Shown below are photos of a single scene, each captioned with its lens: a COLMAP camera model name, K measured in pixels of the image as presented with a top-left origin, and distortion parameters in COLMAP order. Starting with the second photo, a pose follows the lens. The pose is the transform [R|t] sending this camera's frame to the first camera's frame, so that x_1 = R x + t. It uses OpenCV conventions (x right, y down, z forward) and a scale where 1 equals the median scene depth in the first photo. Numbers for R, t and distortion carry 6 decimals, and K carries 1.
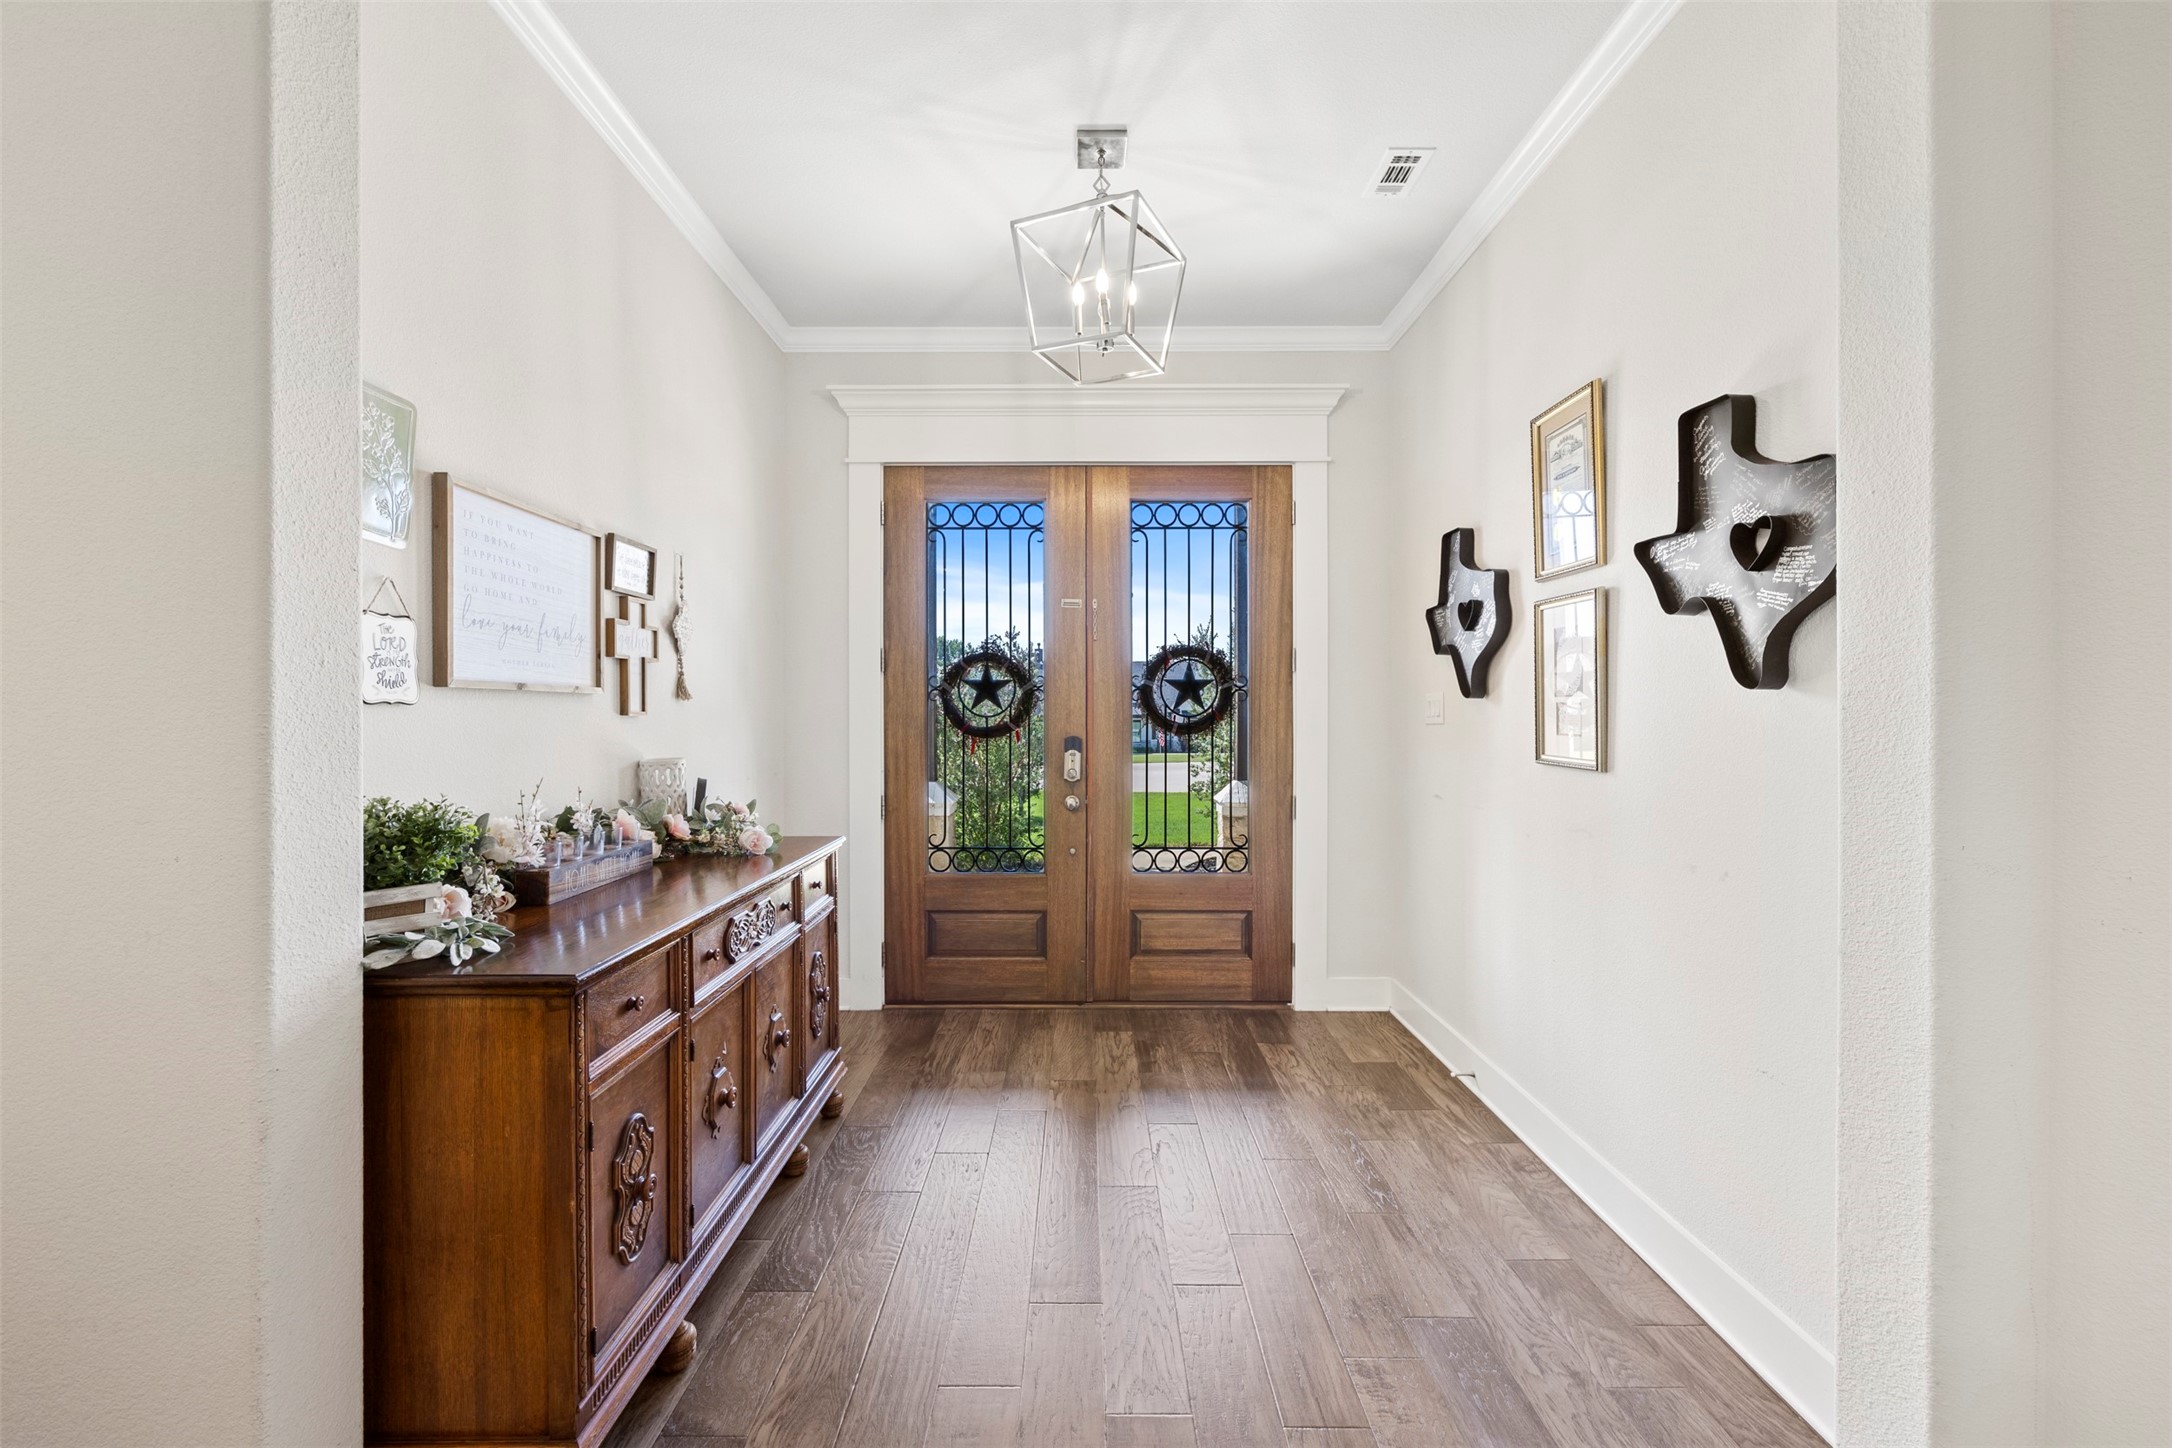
lens RADIAL K [[872.9, 0, 1082.7], [0, 872.9, 718.8], [0, 0, 1]] dist [-0.006729, 0.000350]
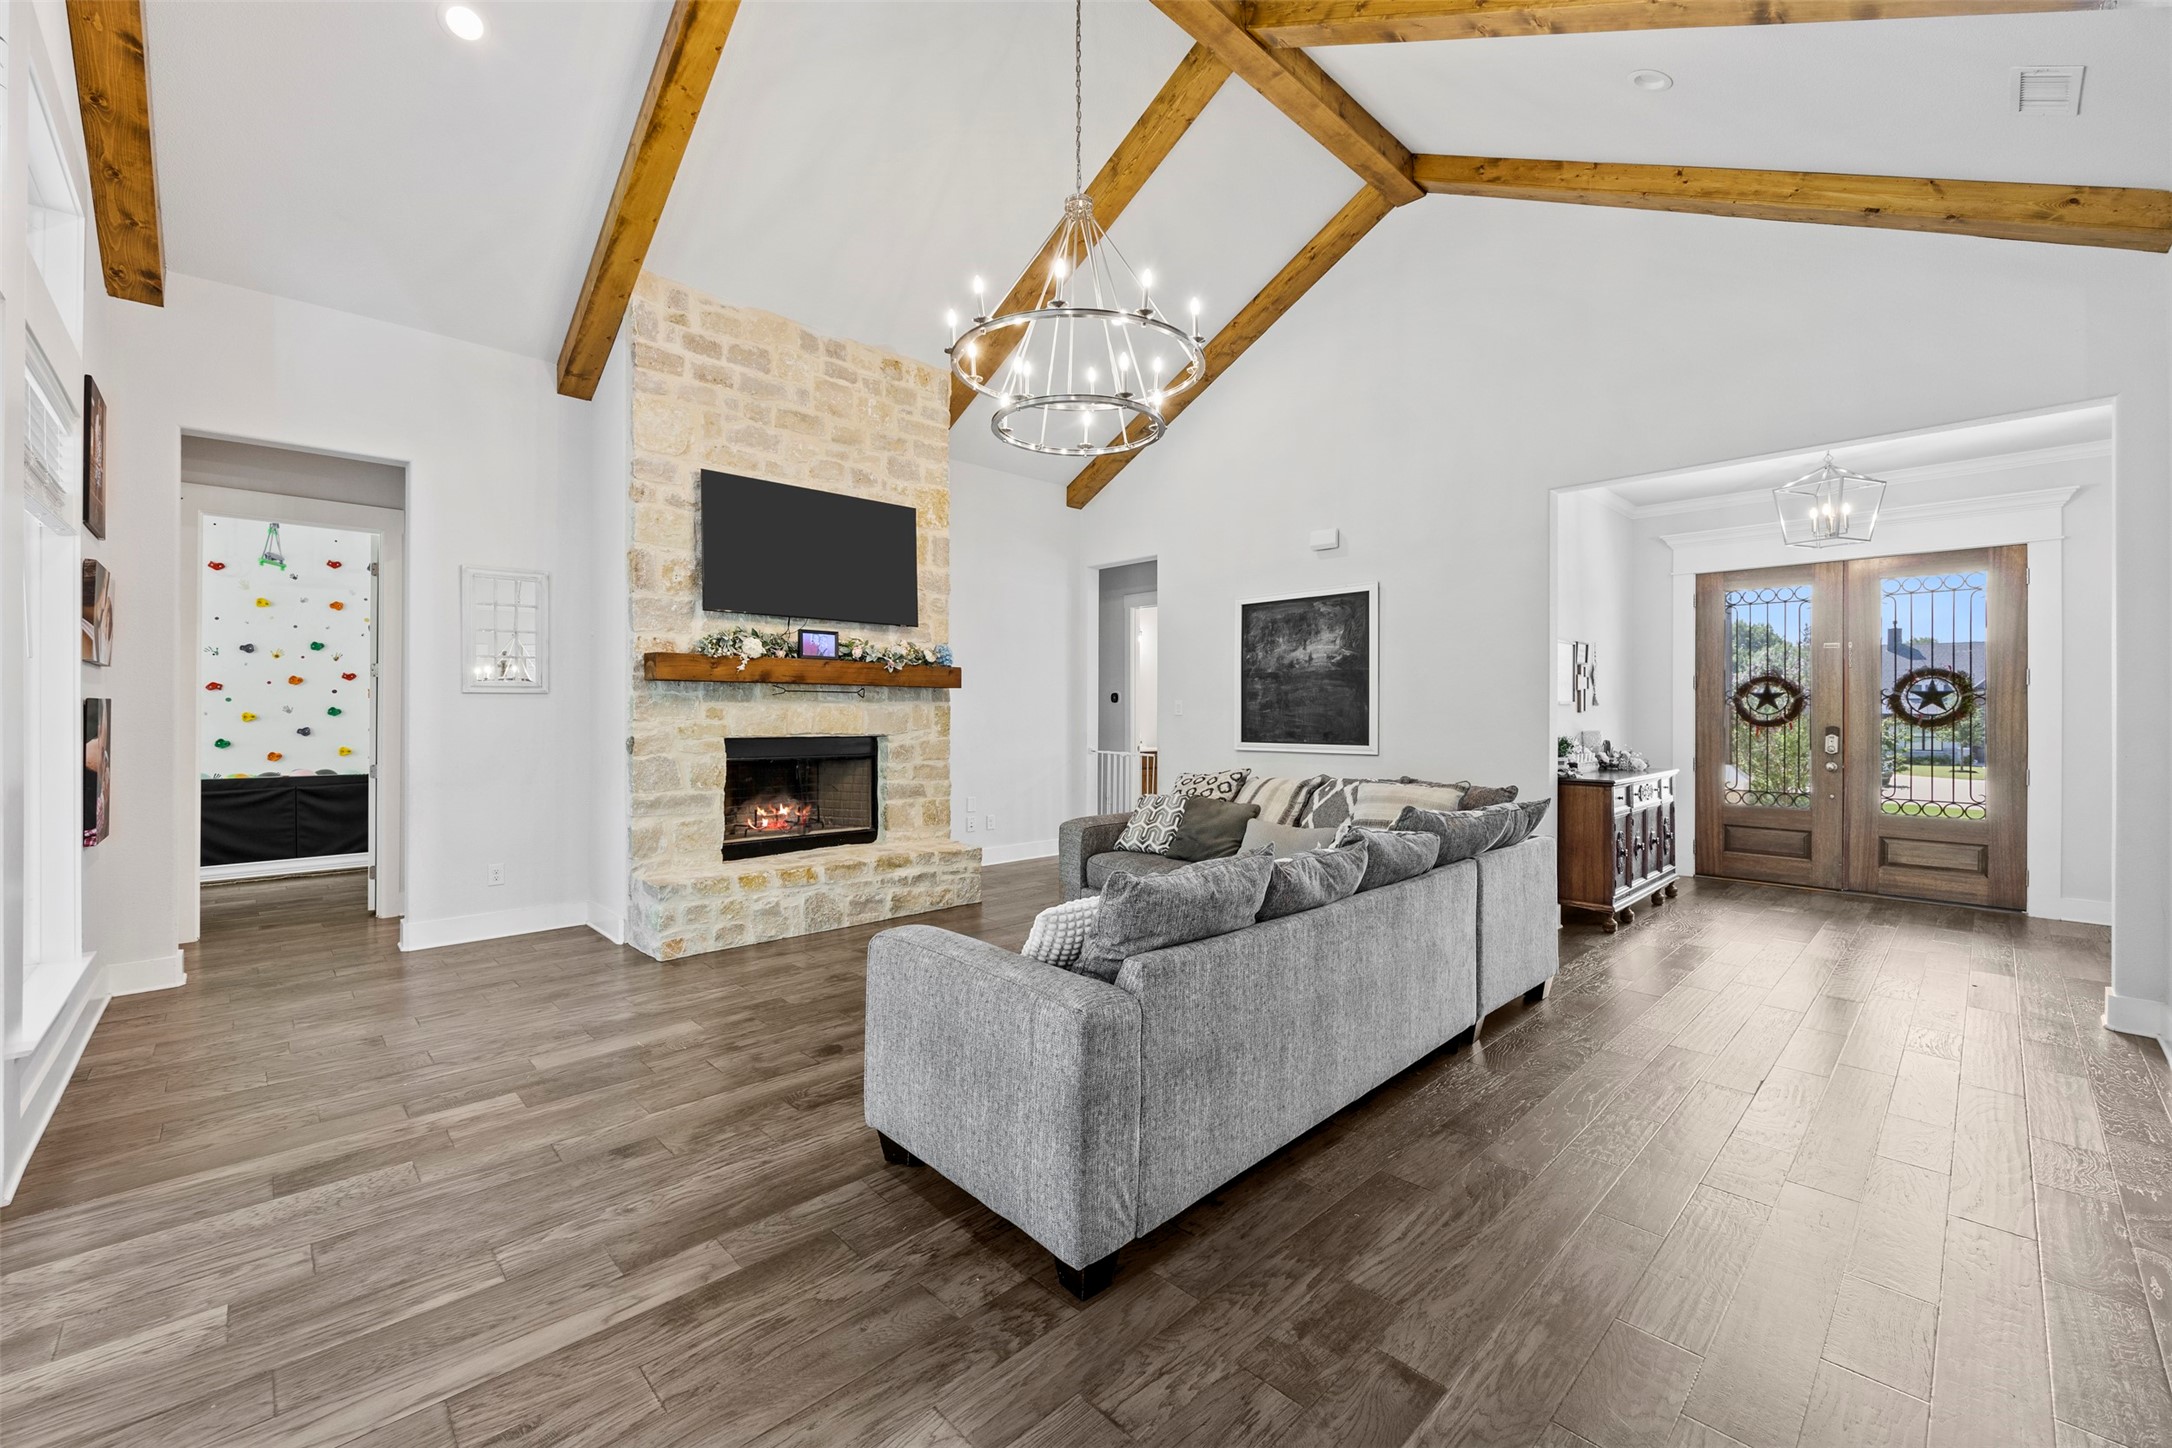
lens RADIAL K [[872.9, 0, 1087.7], [0, 872.9, 712.1], [0, 0, 1]] dist [-0.006729, 0.000350]
pose [[0.694010, 0.002445, -0.719961, 0.193768], [-0.007191, 0.999968, -0.003537, 0.008973], [0.719929, 0.007632, 0.694006, -1.148120]]
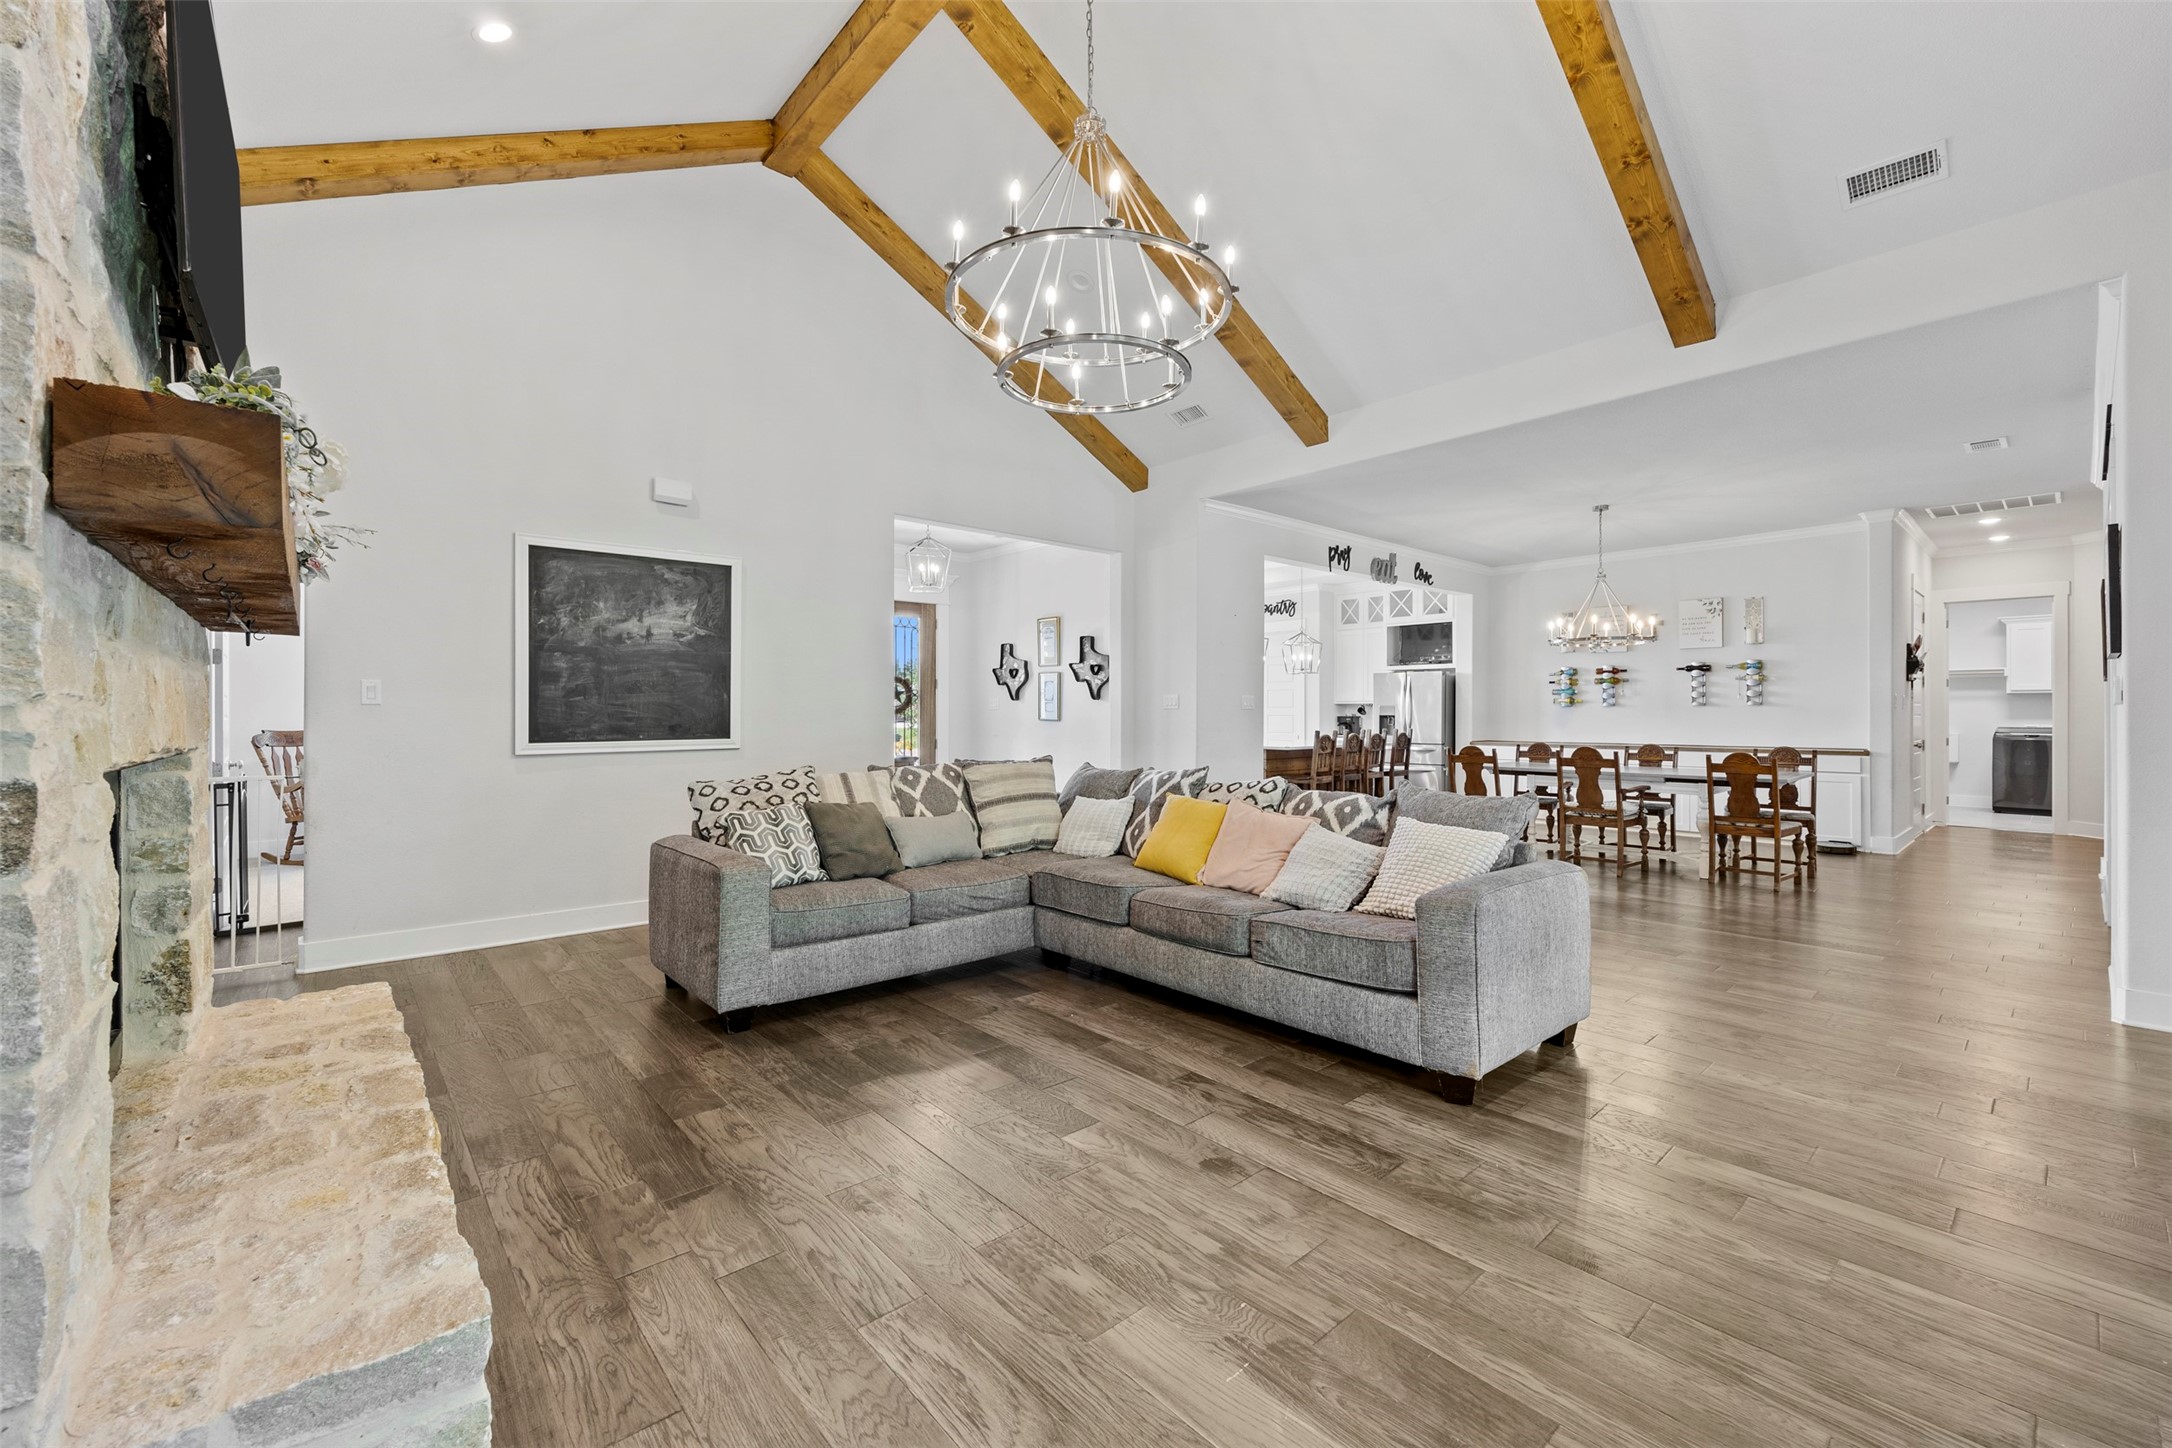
lens RADIAL K [[872.9, 0, 1084.6], [0, 872.9, 716.5], [0, 0, 1]] dist [-0.006729, 0.000350]
pose [[0.755370, -0.000933, 0.655298, -1.056582], [0.000913, 1.000000, 0.000371, 0.023874], [-0.655298, 0.000318, 0.755371, -1.132486]]
